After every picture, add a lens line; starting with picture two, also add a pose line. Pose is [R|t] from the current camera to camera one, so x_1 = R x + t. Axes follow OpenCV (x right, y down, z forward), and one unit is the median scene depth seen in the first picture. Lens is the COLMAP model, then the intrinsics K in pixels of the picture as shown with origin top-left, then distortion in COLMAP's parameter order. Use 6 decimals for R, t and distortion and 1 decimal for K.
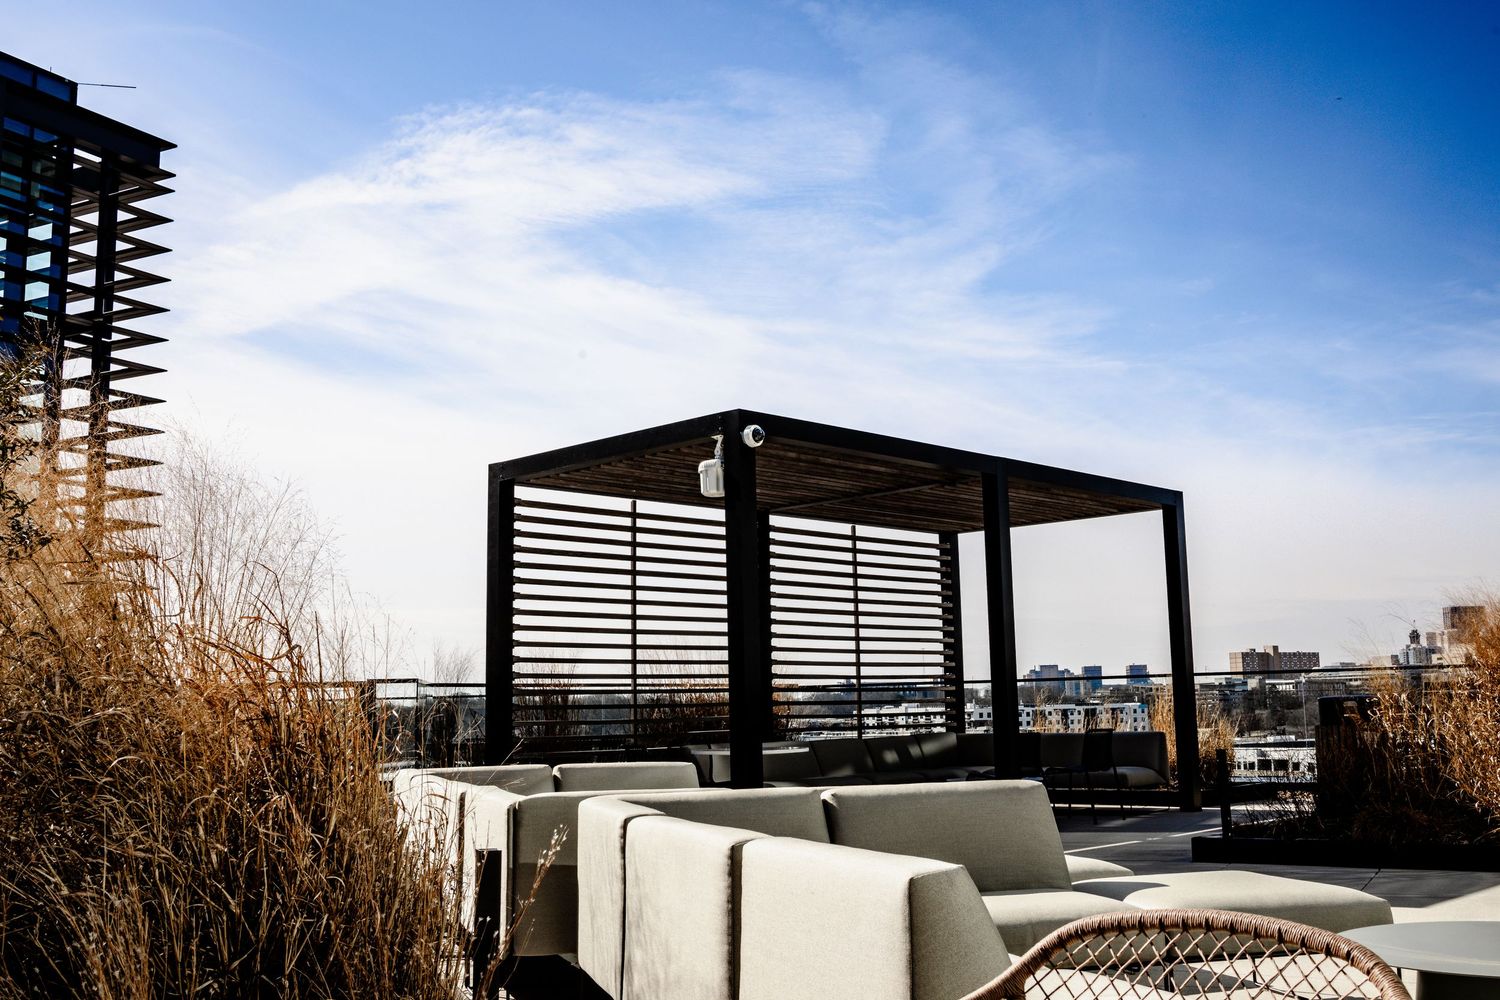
lens RADIAL K [[1534.9, 0, 756.9], [0, 1534.9, 475.6], [0, 0, 1]] dist [-0.052684, 0.045646]
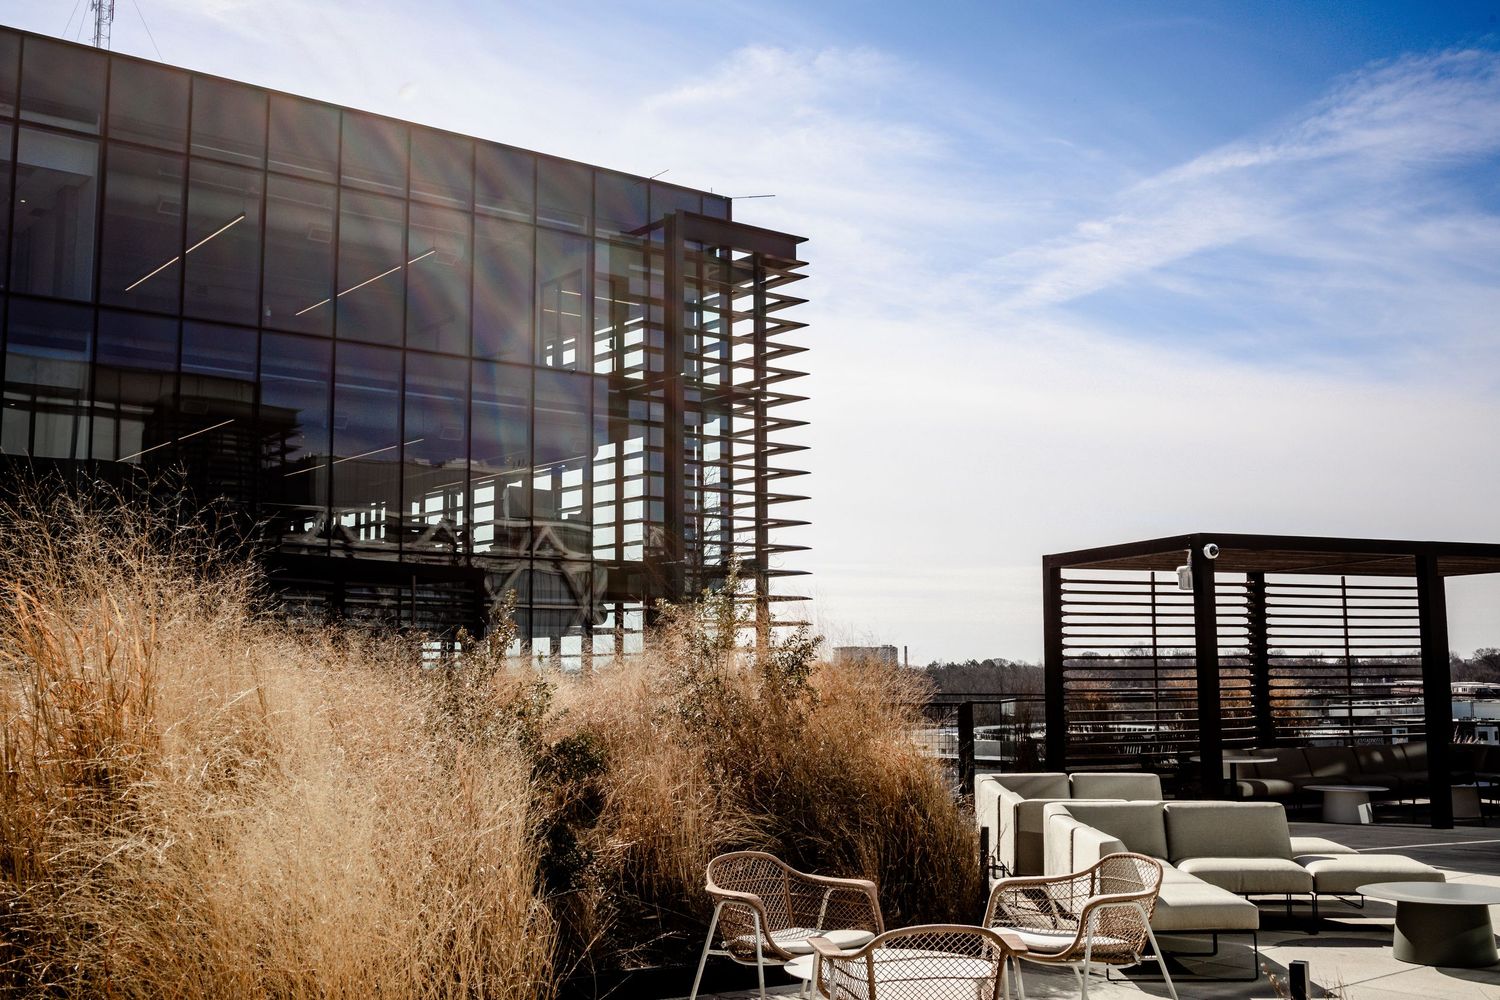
lens RADIAL K [[1534.9, 0, 756.9], [0, 1534.9, 475.6], [0, 0, 1]] dist [-0.052684, 0.045646]
pose [[0.922794, -0.028889, -0.384210, 0.127384], [0.037649, 0.999174, 0.015297, -0.108628], [0.383451, -0.028581, 0.923119, -0.411088]]
